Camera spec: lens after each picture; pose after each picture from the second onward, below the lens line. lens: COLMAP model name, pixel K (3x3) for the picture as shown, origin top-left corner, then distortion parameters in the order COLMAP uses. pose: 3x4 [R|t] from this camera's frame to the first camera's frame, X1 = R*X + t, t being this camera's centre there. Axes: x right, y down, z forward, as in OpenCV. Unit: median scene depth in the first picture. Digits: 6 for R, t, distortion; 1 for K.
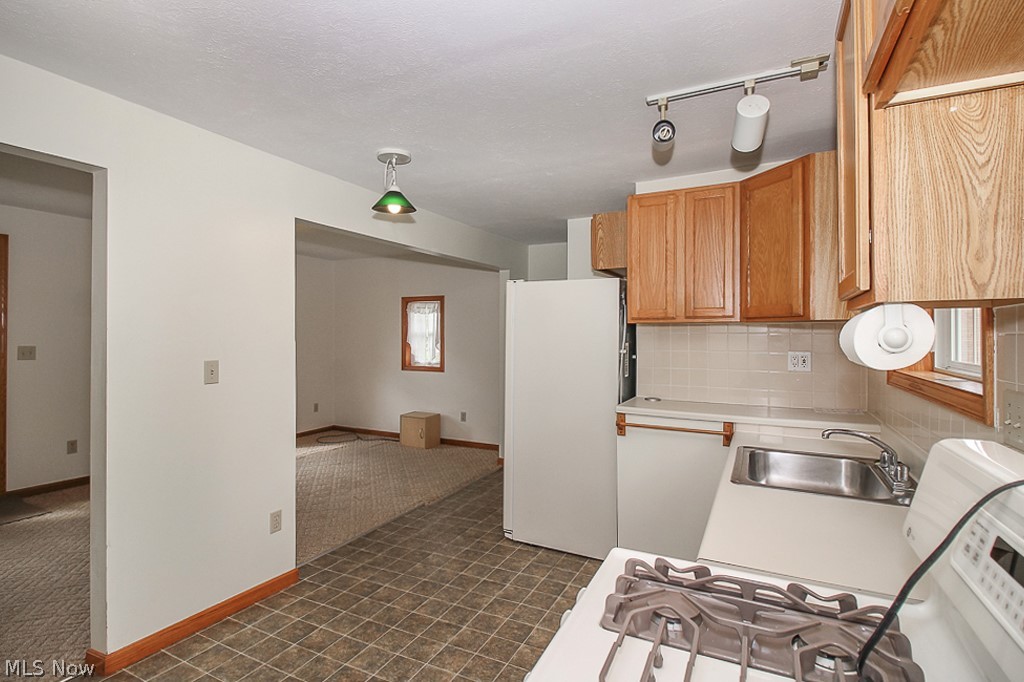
lens RADIAL K [[500.4, 0, 510.3], [0, 500.4, 334.2], [0, 0, 1]] dist [0.005221, -0.002769]
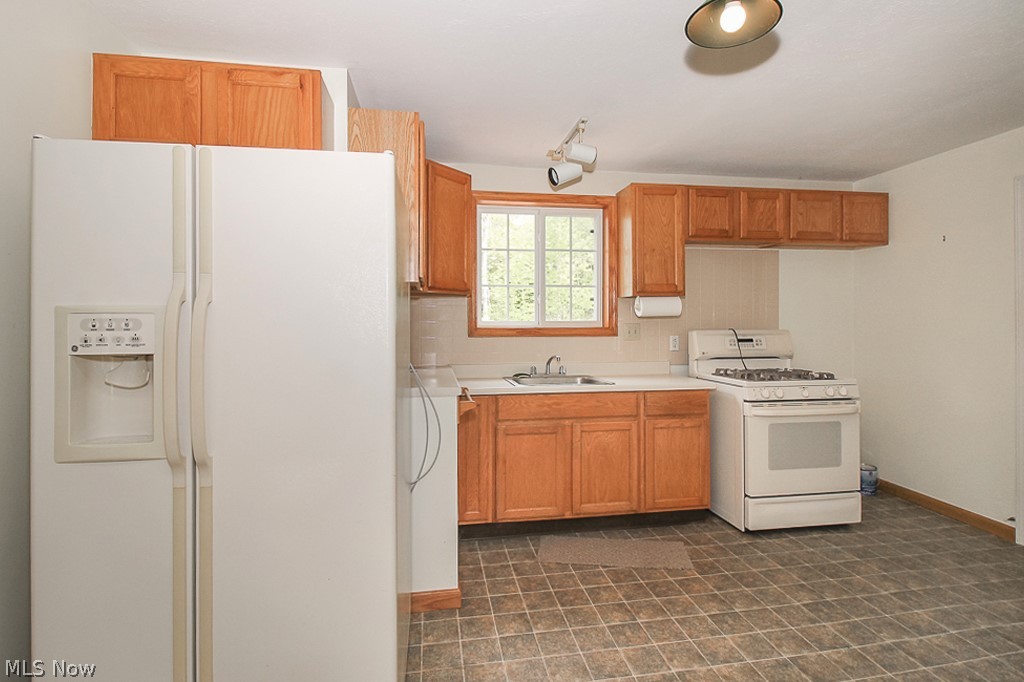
lens RADIAL K [[500.4, 0, 508.2], [0, 500.4, 324.3], [0, 0, 1]] dist [0.005221, -0.002769]
pose [[-0.580793, -0.000608, 0.814051, -0.528151], [0.003258, 0.999990, 0.003072, 0.044391], [-0.814045, 0.004436, -0.580785, 1.528162]]
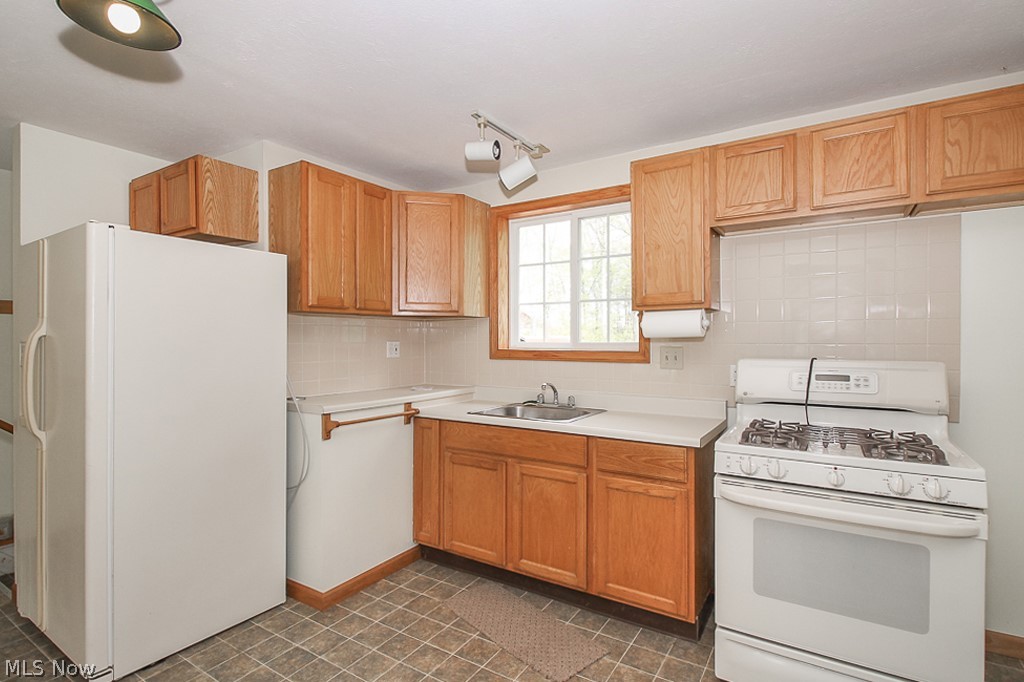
lens RADIAL K [[500.4, 0, 510.1], [0, 500.4, 343.5], [0, 0, 1]] dist [0.005221, -0.002769]
pose [[0.100876, -0.009541, 0.994853, -0.664817], [0.001299, 0.999954, 0.009458, 0.029881], [-0.994898, 0.000338, 0.100883, 0.645317]]
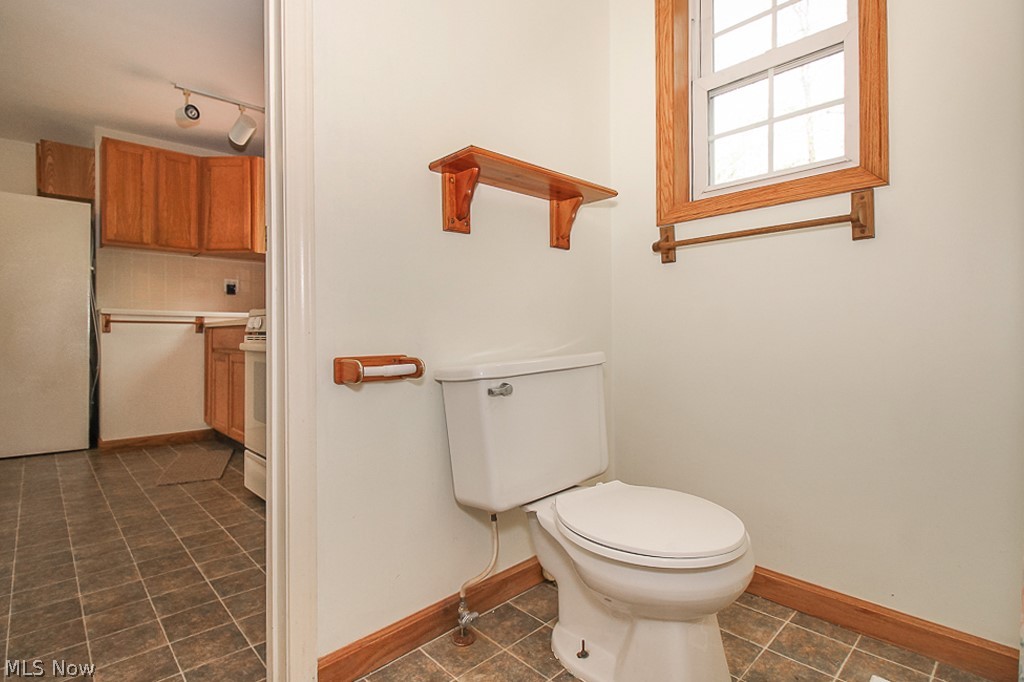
lens RADIAL K [[500.4, 0, 505.4], [0, 500.4, 332.2], [0, 0, 1]] dist [0.005221, -0.002769]
pose [[0.342423, 0.003906, 0.939538, -0.644261], [0.004161, 0.999975, -0.005674, 0.231160], [-0.939537, 0.005852, 0.342398, -0.360030]]
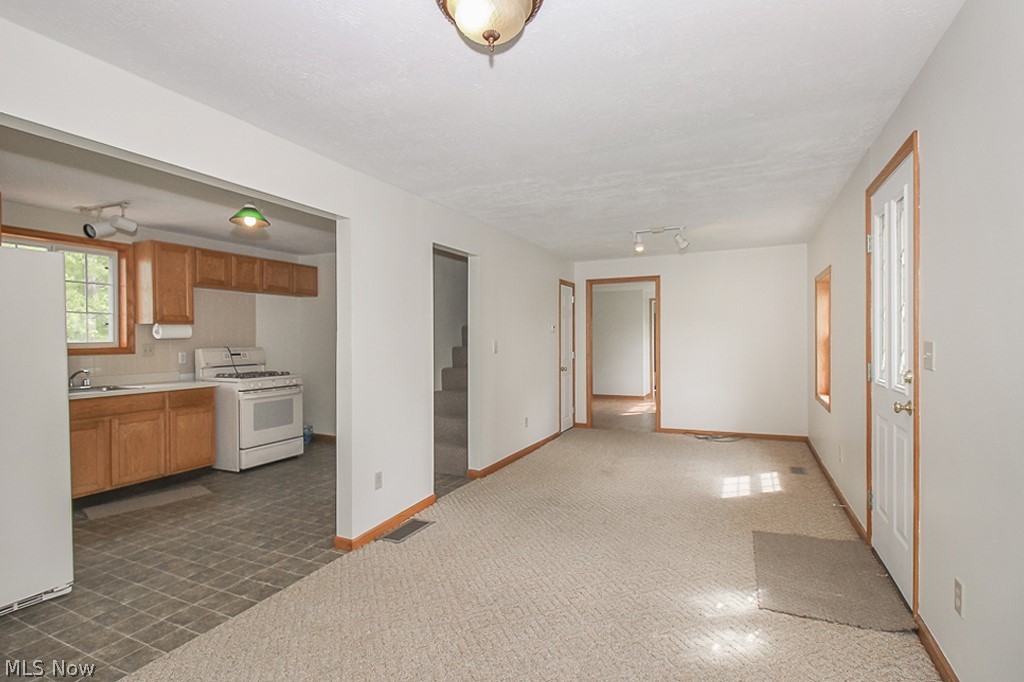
lens RADIAL K [[500.4, 0, 508.2], [0, 500.4, 344.1], [0, 0, 1]] dist [0.005221, -0.002769]
pose [[-0.999320, 0.001972, -0.036818, -0.846161], [0.001478, 0.999908, 0.013449, 0.026310], [0.036841, 0.013385, -0.999232, 2.331237]]
